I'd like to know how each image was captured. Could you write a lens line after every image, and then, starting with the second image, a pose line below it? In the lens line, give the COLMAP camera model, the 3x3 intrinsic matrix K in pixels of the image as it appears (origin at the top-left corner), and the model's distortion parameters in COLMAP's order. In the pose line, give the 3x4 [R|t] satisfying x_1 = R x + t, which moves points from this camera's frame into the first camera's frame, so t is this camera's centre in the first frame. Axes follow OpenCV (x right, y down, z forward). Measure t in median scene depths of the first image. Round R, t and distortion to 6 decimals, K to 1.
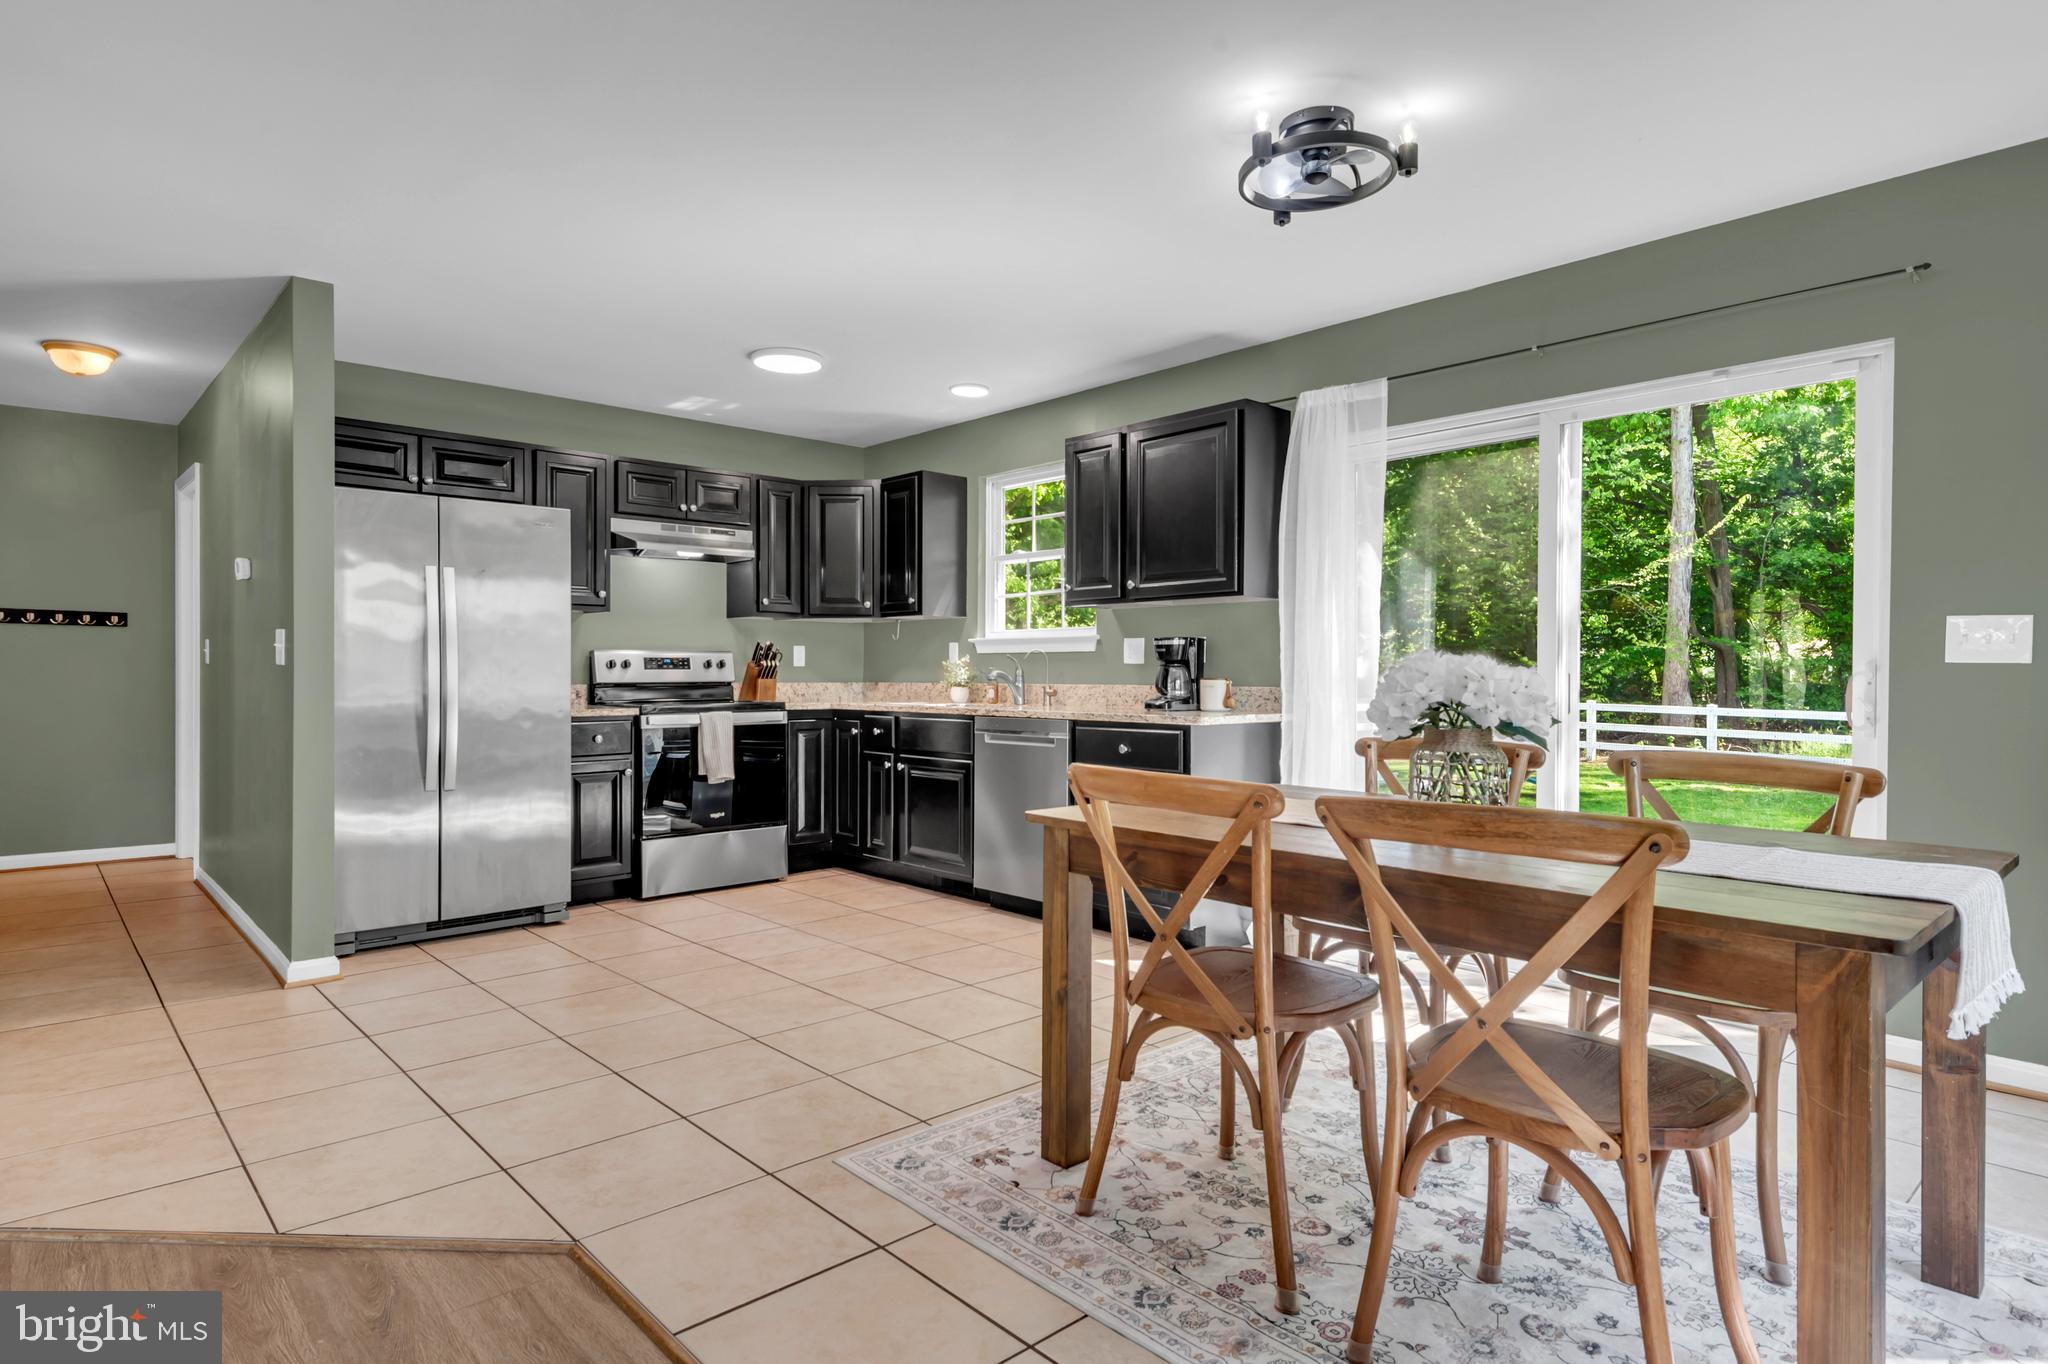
lens RADIAL K [[1111.4, 0, 1015.8], [0, 1111.4, 678.0], [0, 0, 1]] dist [0.049037, -0.033361]
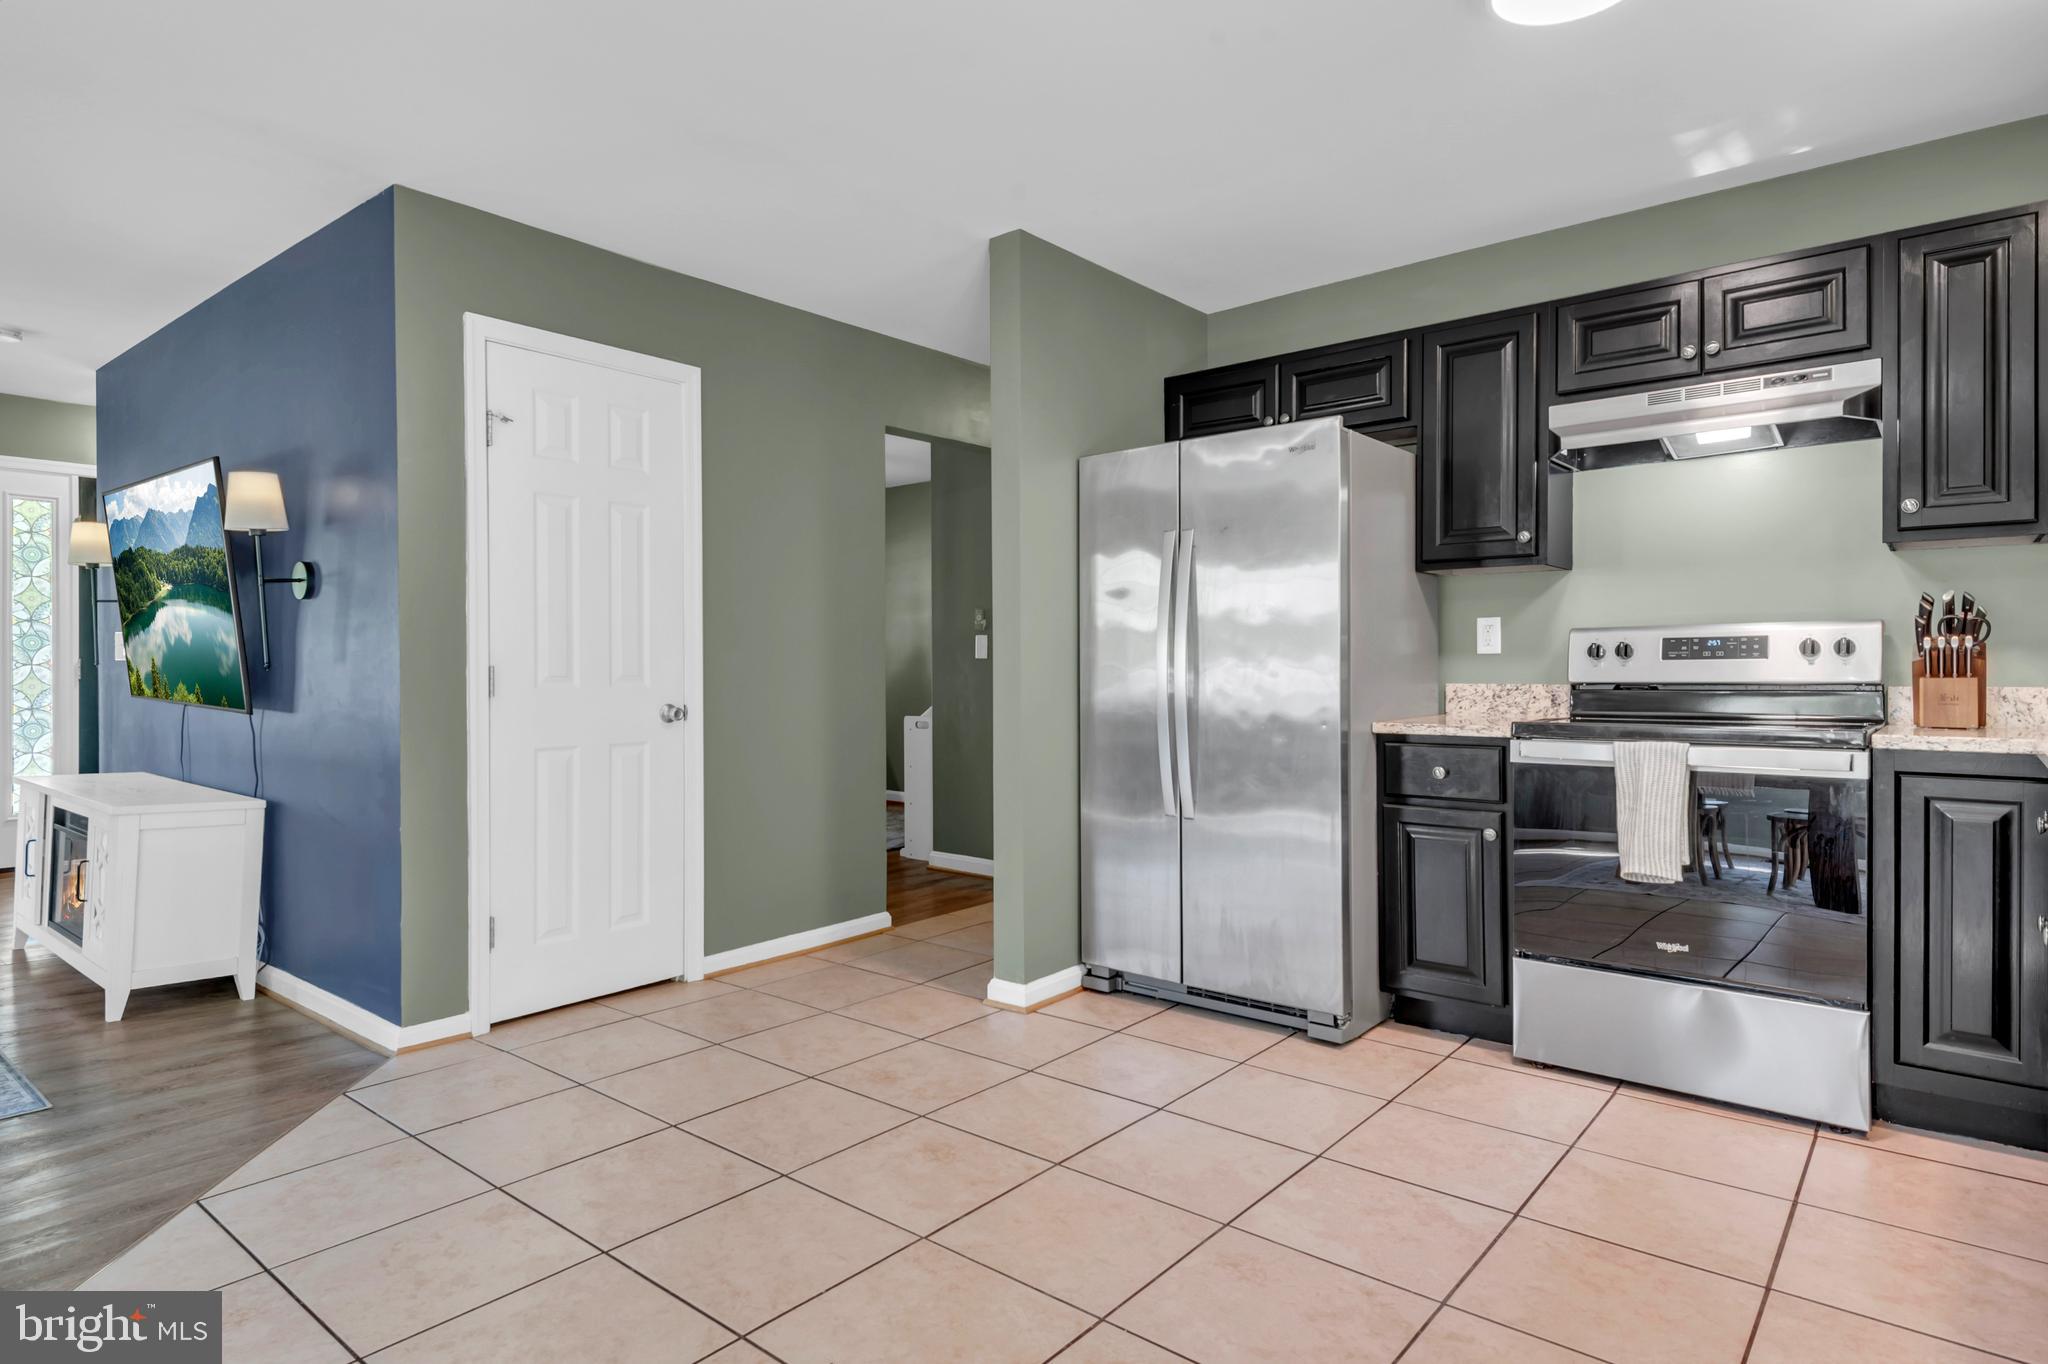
lens RADIAL K [[1127.1, 0, 1013.0], [0, 1127.1, 673.1], [0, 0, 1]] dist [0.051063, -0.035164]
pose [[0.136964, 0.005688, -0.990560, 0.195330], [-0.001816, 0.999983, 0.005492, -0.003310], [0.990574, 0.001046, 0.136972, 0.609784]]
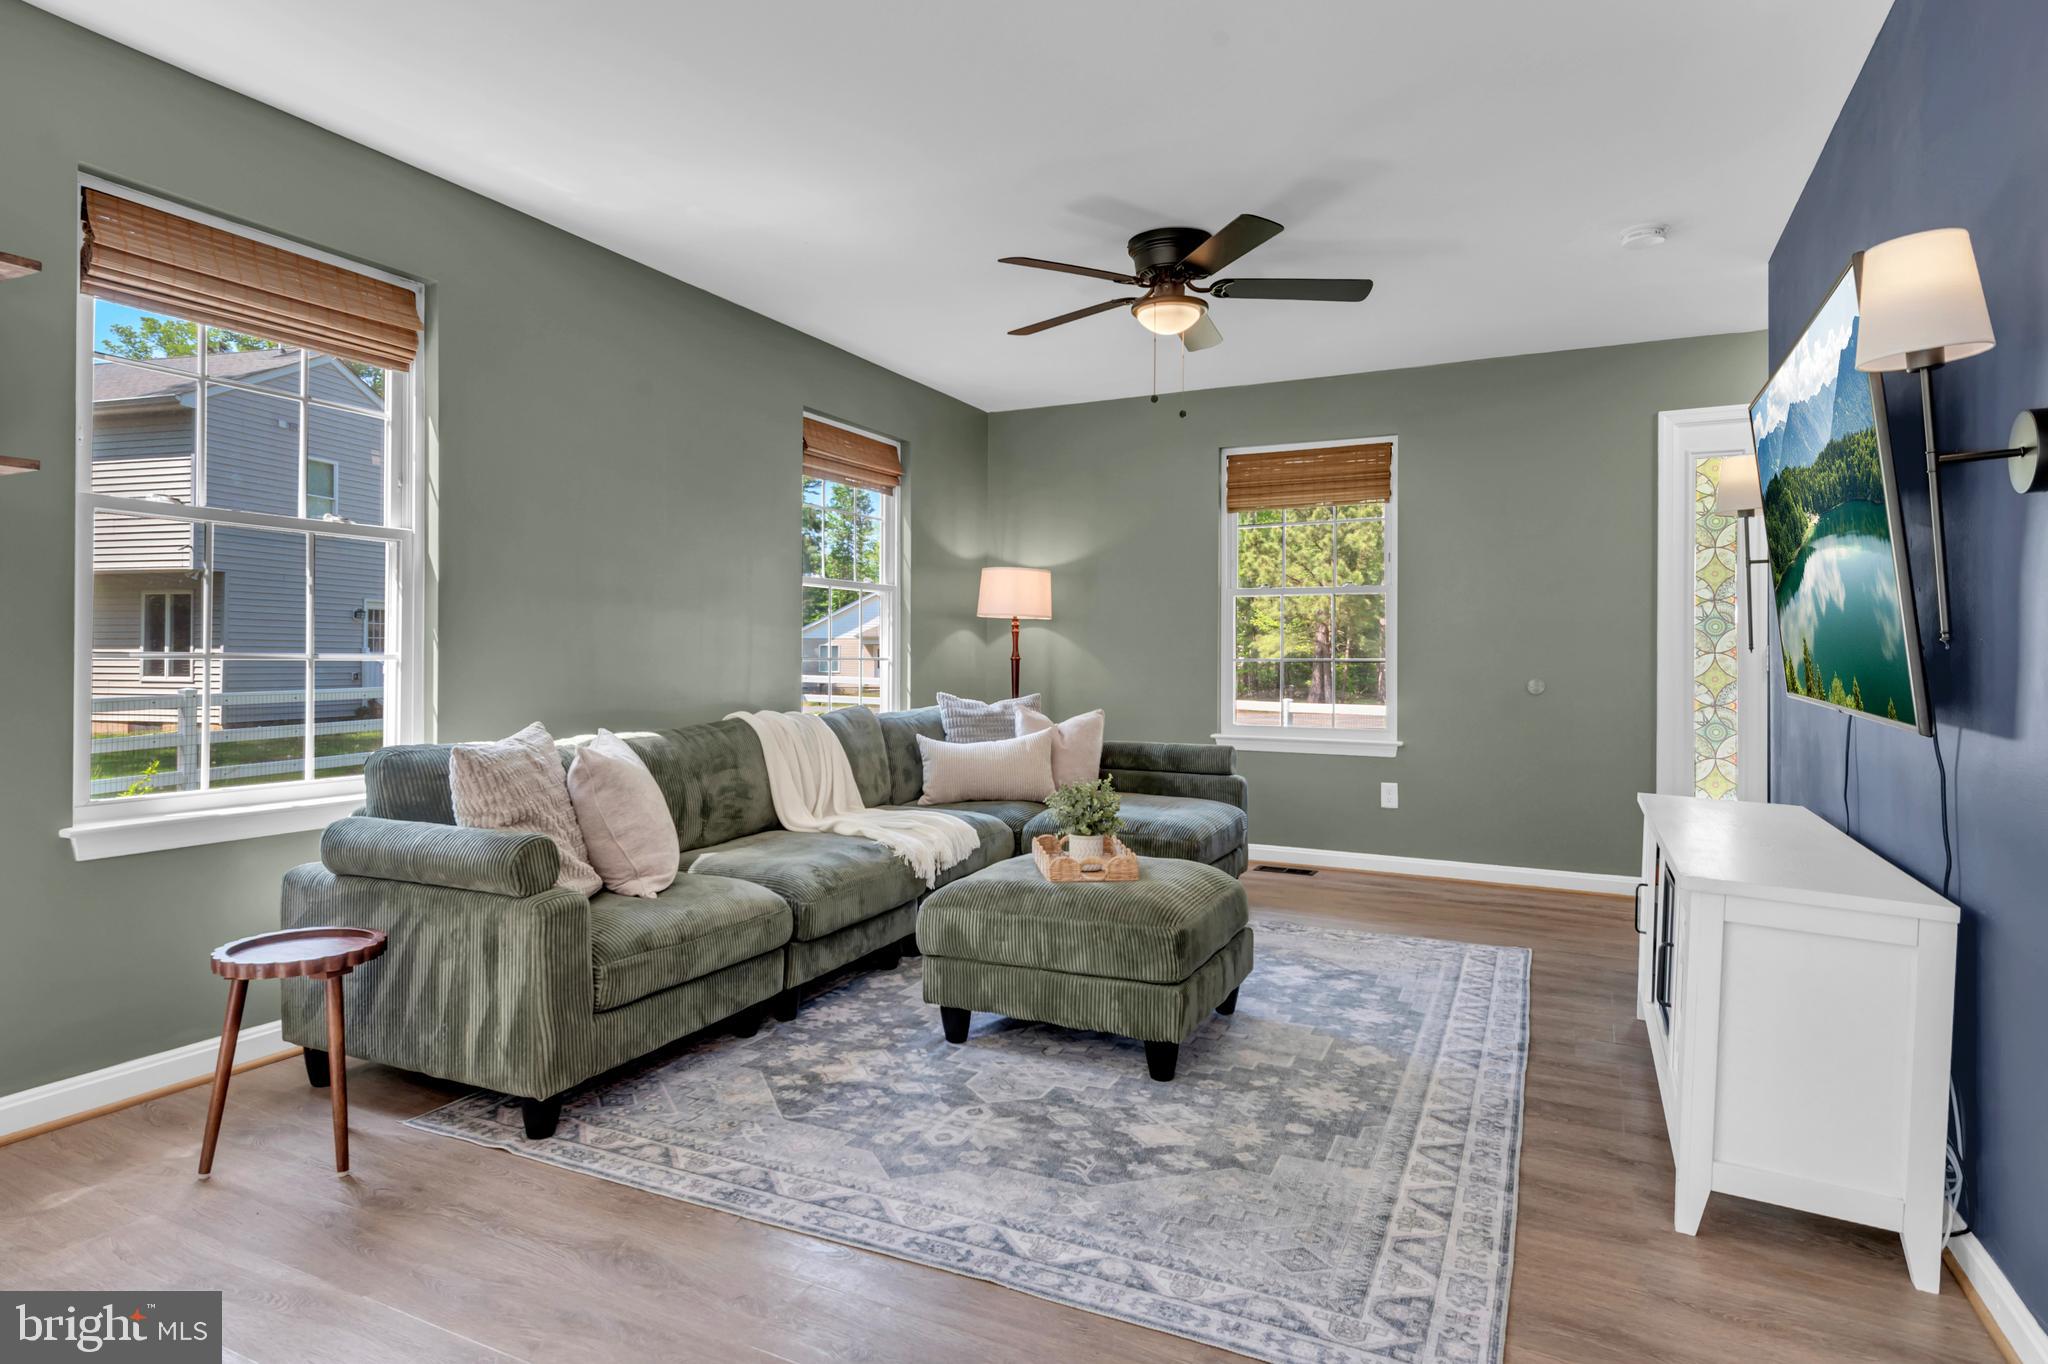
lens RADIAL K [[1121.5, 0, 1015.1], [0, 1121.5, 646.7], [0, 0, 1]] dist [0.051454, -0.035528]
pose [[-0.929262, -0.010672, -0.369267, -0.145649], [-0.007893, 0.999928, -0.009036, 0.003984], [0.369337, -0.005483, -0.929280, 0.478112]]
